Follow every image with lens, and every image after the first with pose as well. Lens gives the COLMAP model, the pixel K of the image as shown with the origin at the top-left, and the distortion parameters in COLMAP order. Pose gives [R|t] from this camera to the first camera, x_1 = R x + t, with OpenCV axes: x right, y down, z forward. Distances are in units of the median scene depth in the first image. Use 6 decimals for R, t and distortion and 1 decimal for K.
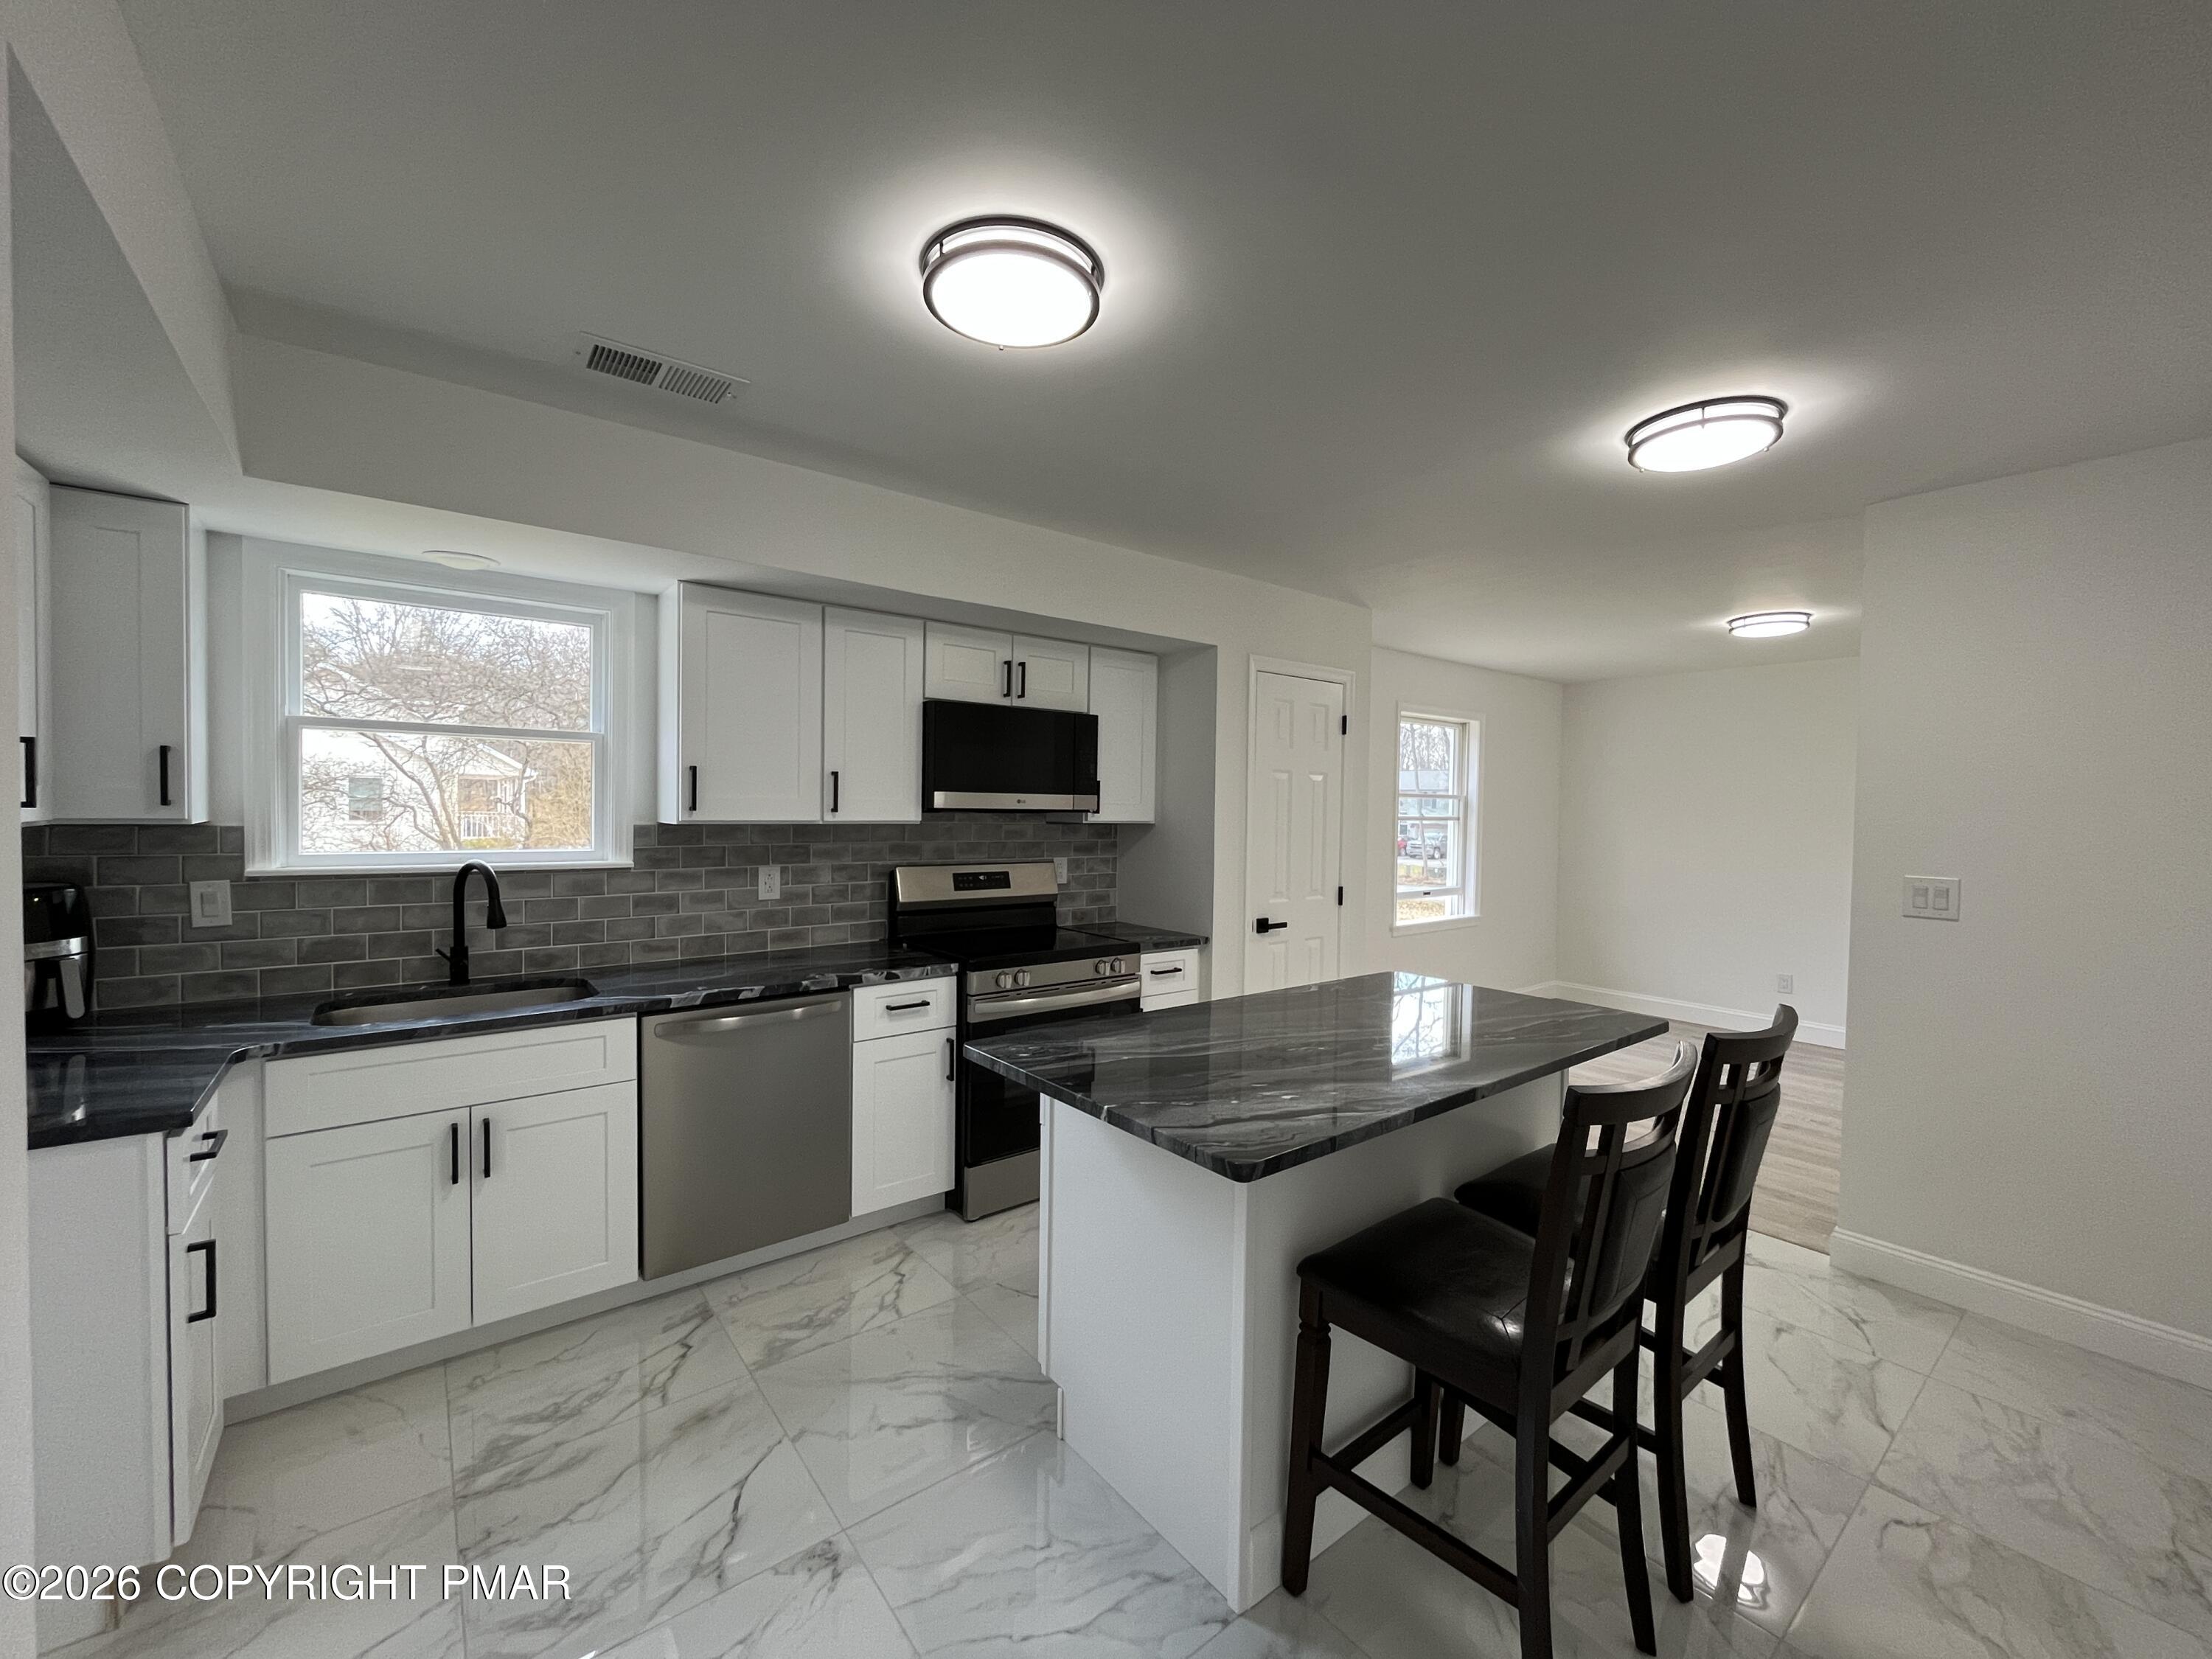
lens RADIAL K [[892.8, 0, 1104.7], [0, 892.8, 824.9], [0, 0, 1]] dist [-0.003039, -0.000044]
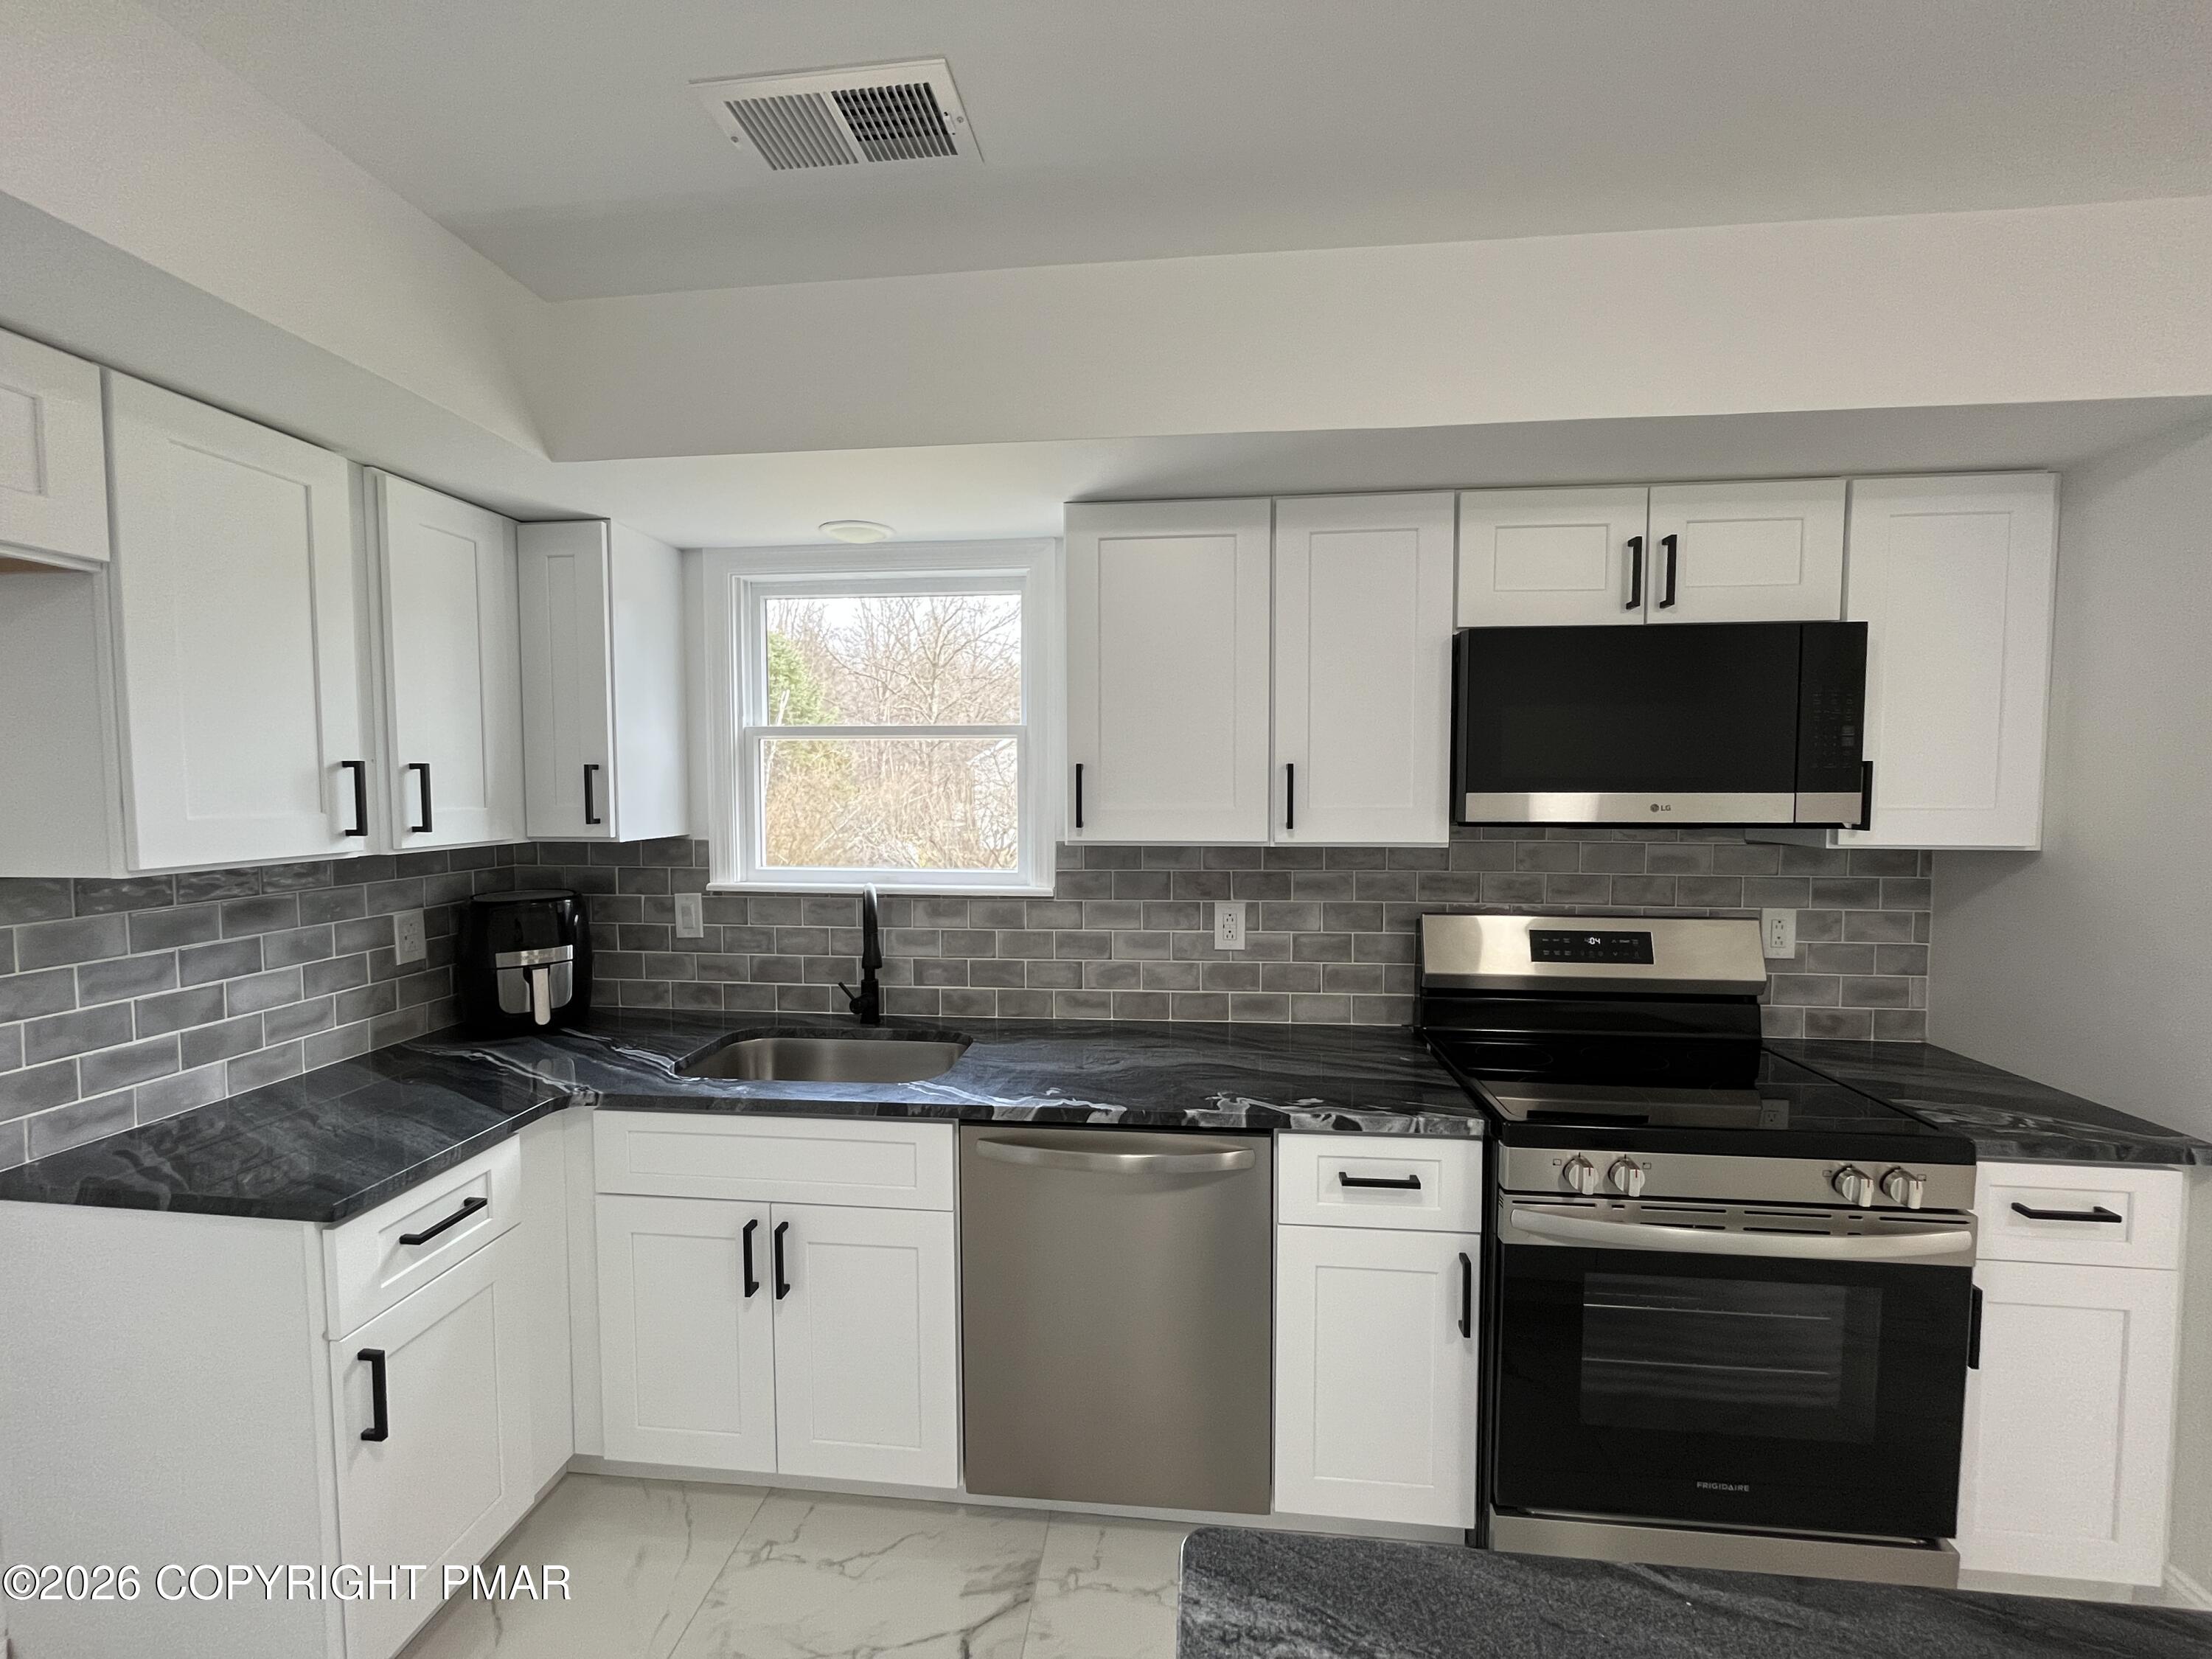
lens RADIAL K [[892.8, 0, 1104.7], [0, 892.8, 824.9], [0, 0, 1]] dist [-0.003039, -0.000044]
pose [[0.717198, 0.016375, -0.696678, 0.037852], [-0.003400, 0.999794, 0.019999, -0.027594], [0.696862, -0.011974, 0.717106, 0.440491]]
